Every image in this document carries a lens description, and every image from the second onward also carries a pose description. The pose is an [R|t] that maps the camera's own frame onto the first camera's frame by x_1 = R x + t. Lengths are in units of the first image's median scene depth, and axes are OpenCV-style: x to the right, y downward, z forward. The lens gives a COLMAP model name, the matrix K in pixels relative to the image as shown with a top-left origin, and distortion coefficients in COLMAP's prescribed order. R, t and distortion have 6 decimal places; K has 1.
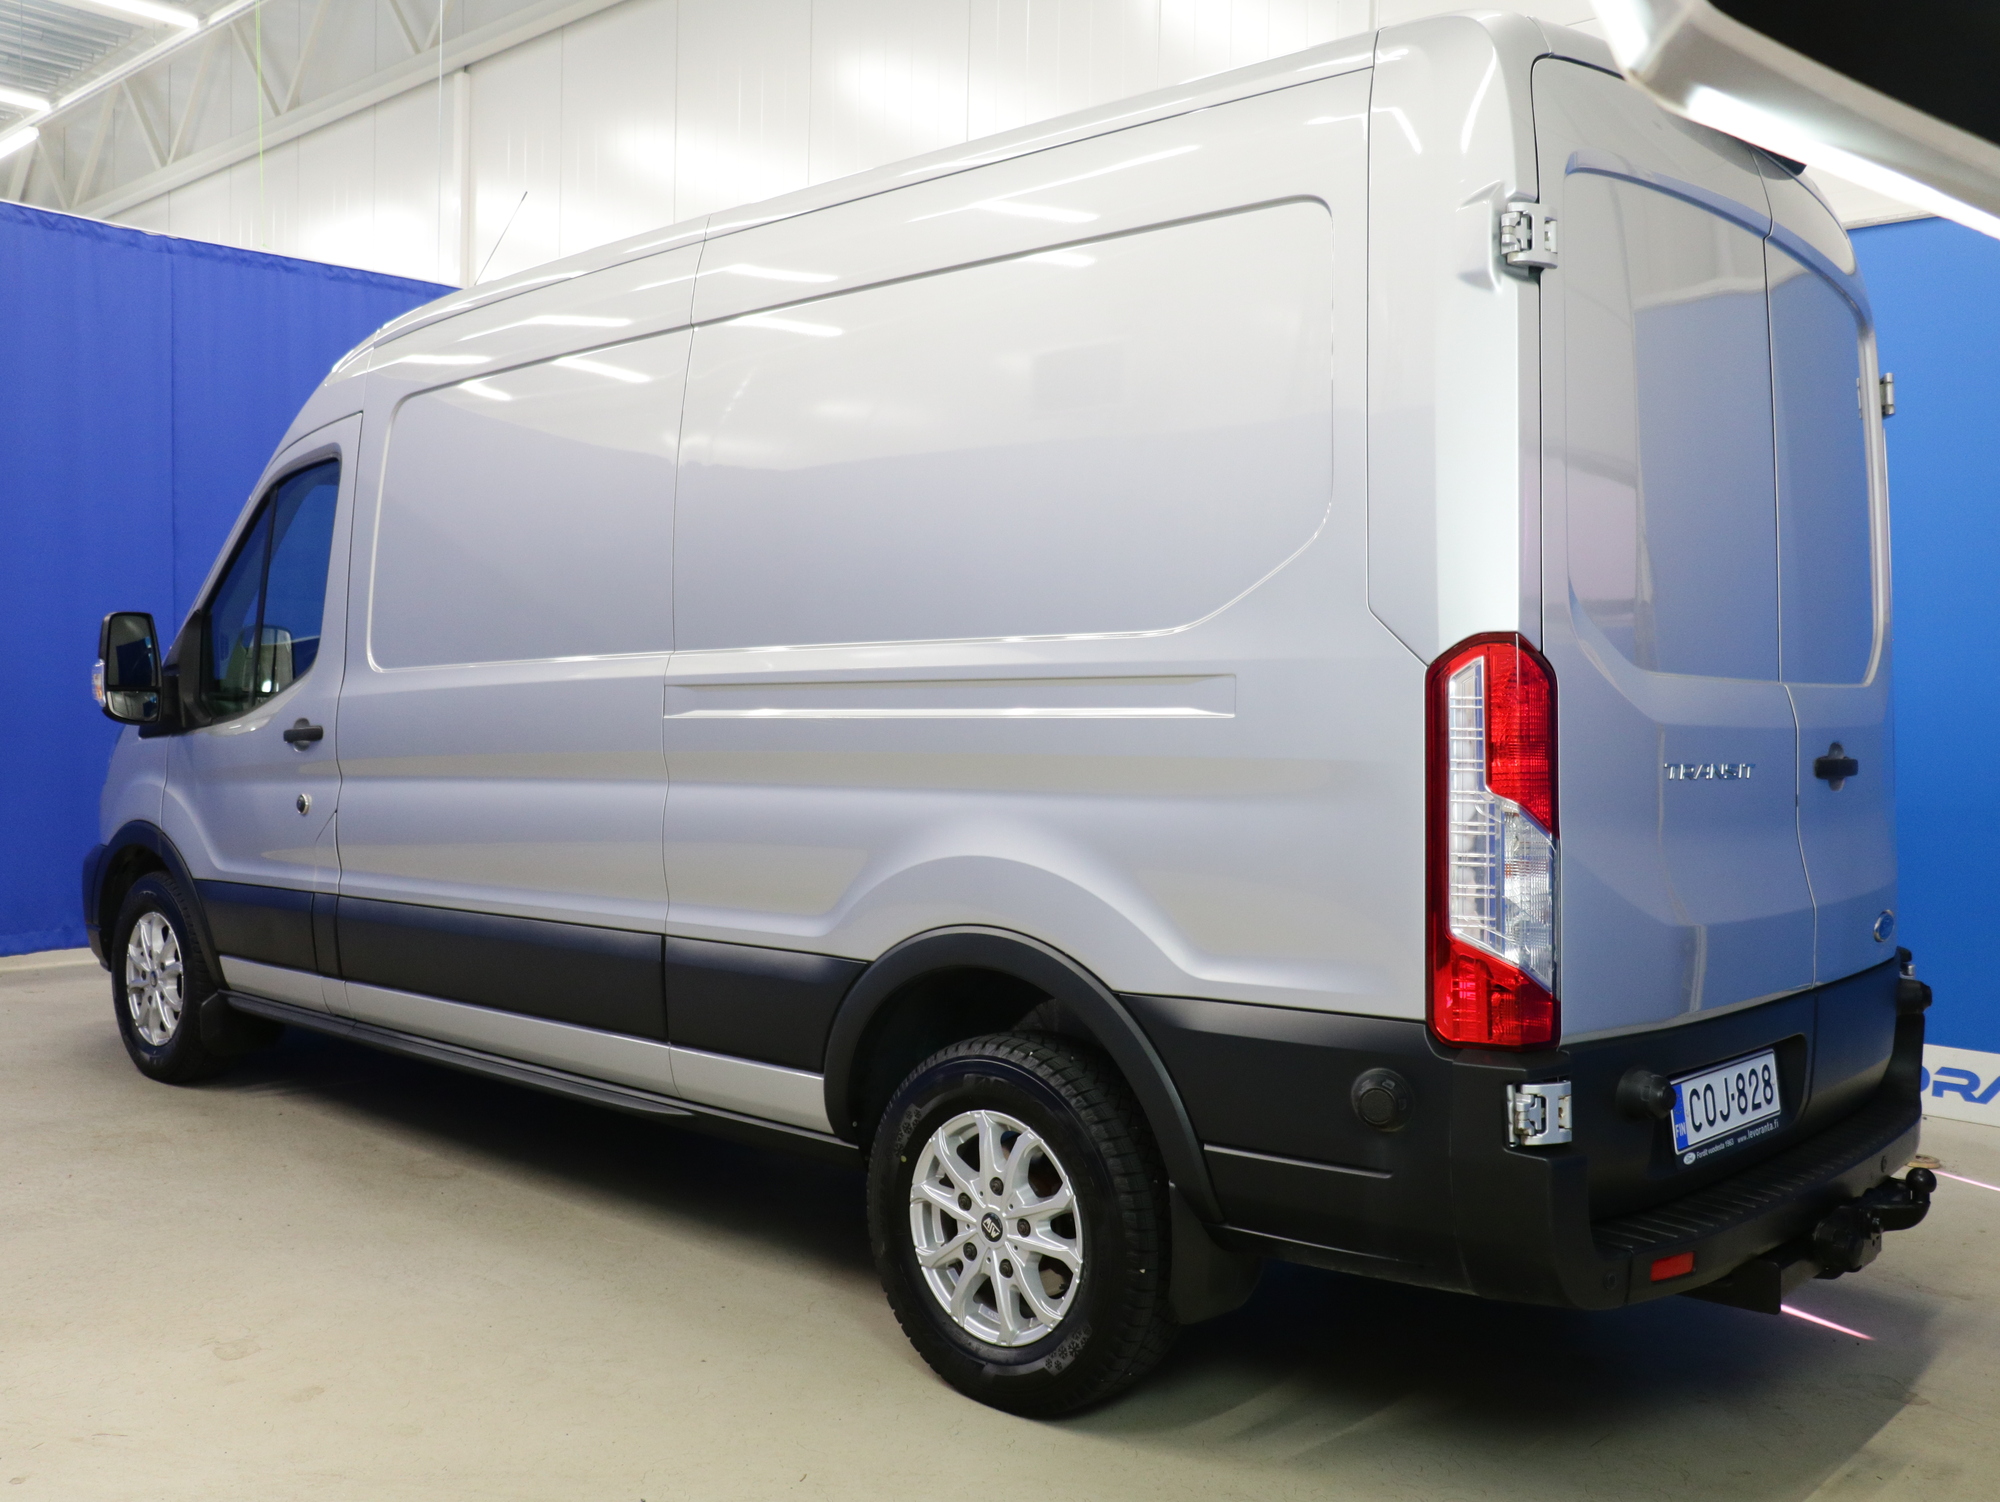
lens RADIAL K [[1820.0, 0, 996.8], [0, 1820.0, 762.6], [0, 0, 1]] dist [0.003994, 0.000000]
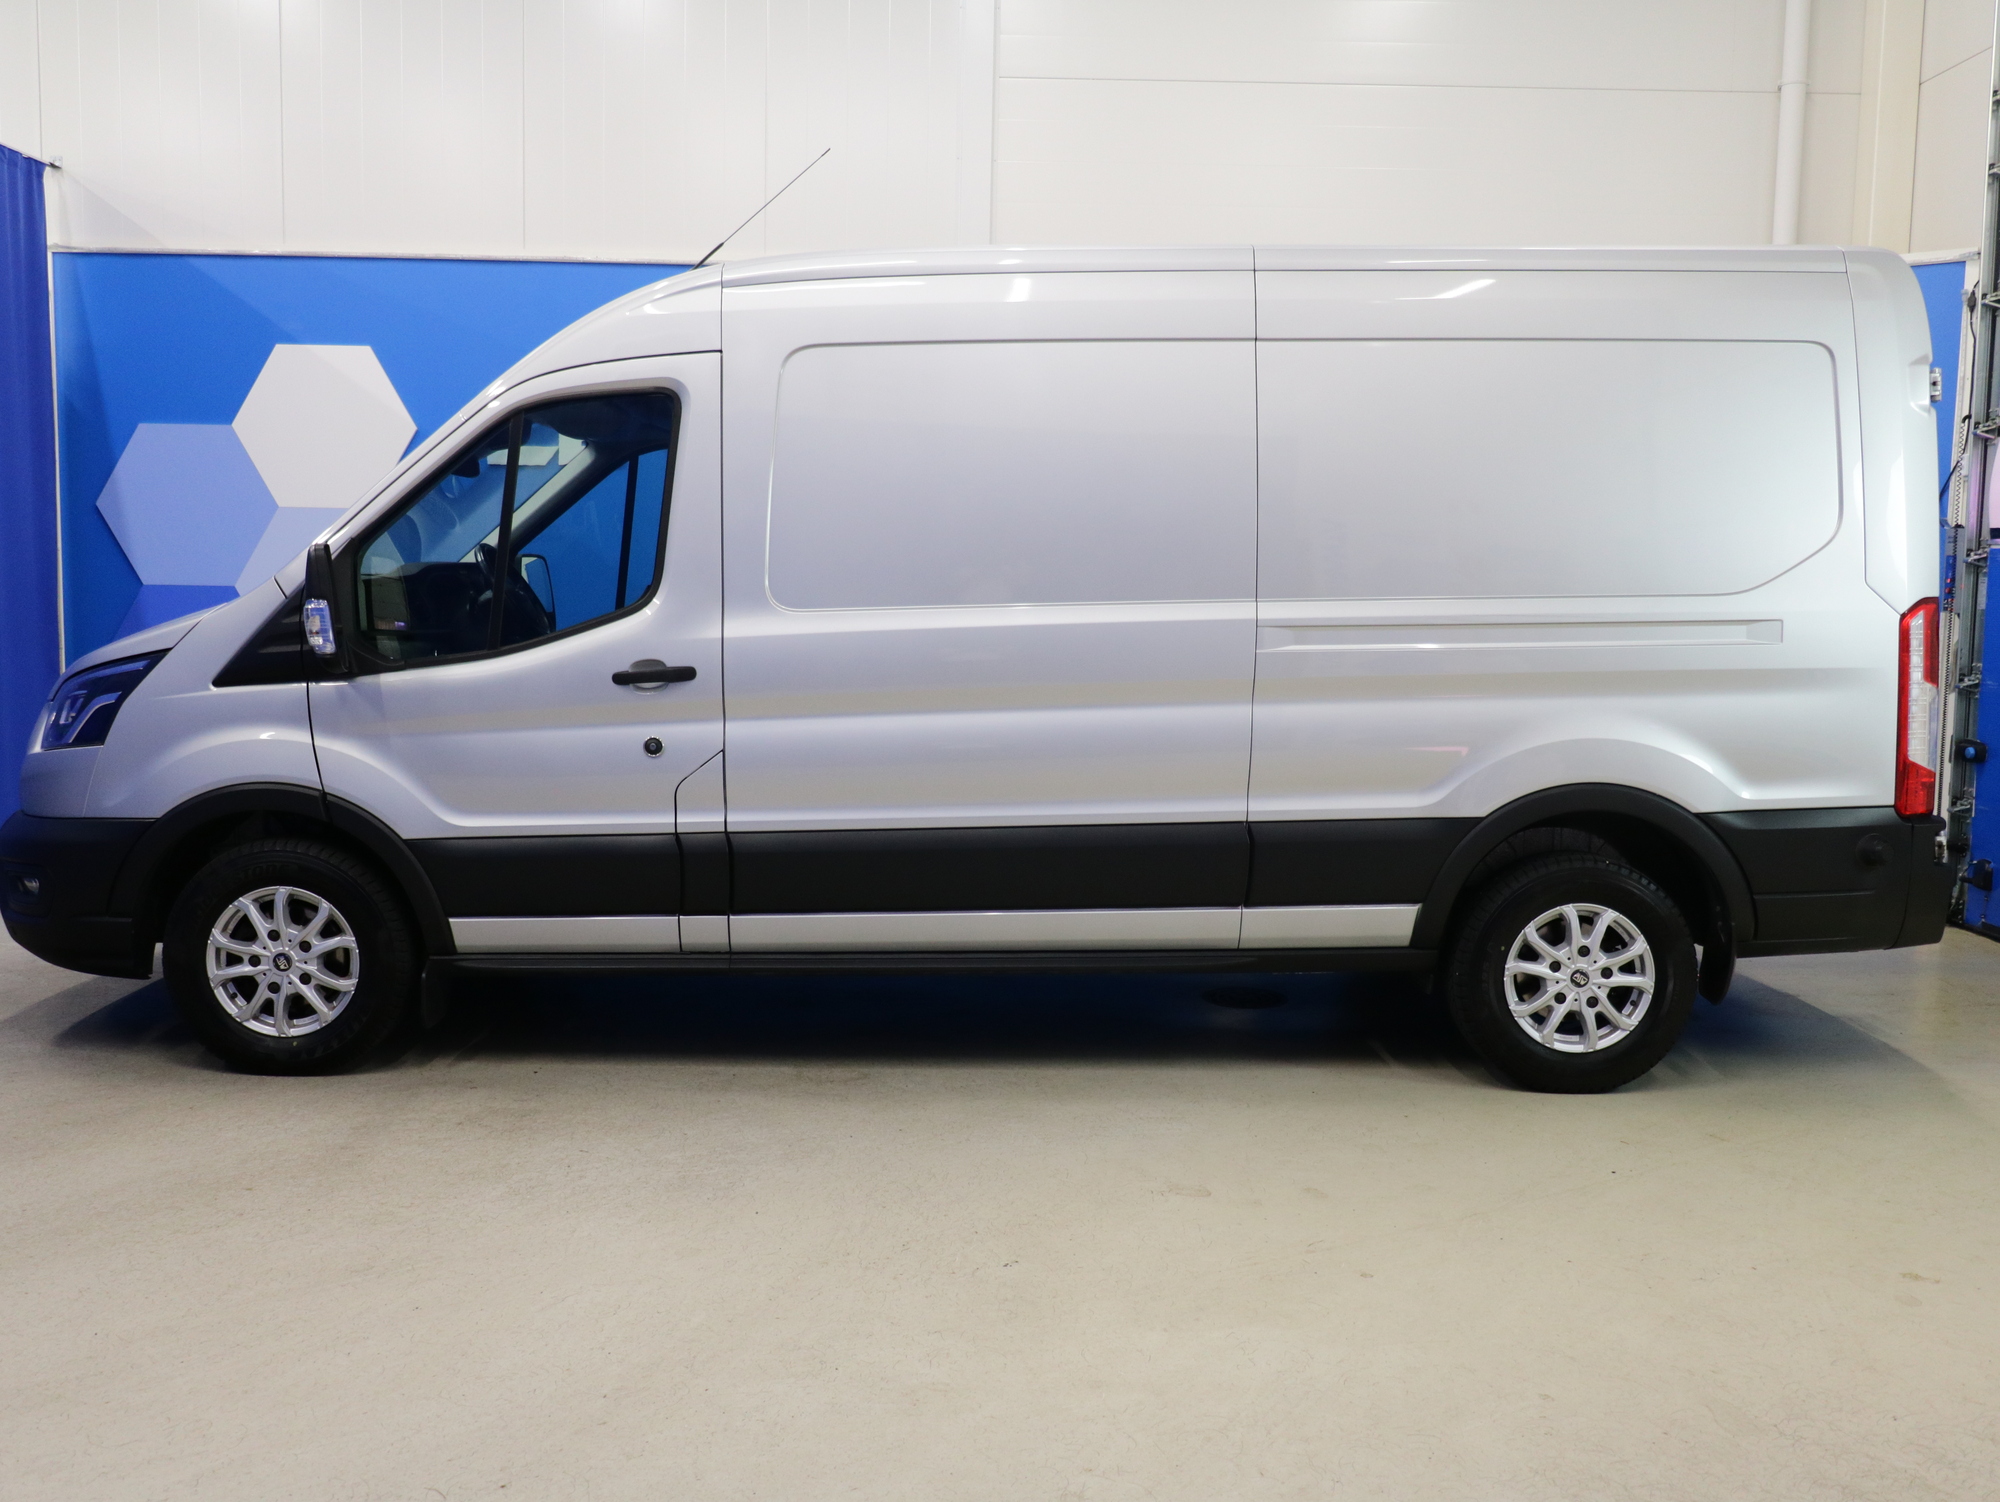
lens RADIAL K [[1820.0, 0, 997.5], [0, 1820.0, 743.2], [0, 0, 1]] dist [0.003994, 0.000000]
pose [[0.718922, -0.068869, 0.691670, -1.362522], [0.028344, 0.997156, 0.069825, -0.062027], [-0.694512, -0.030594, 0.718830, 0.234741]]
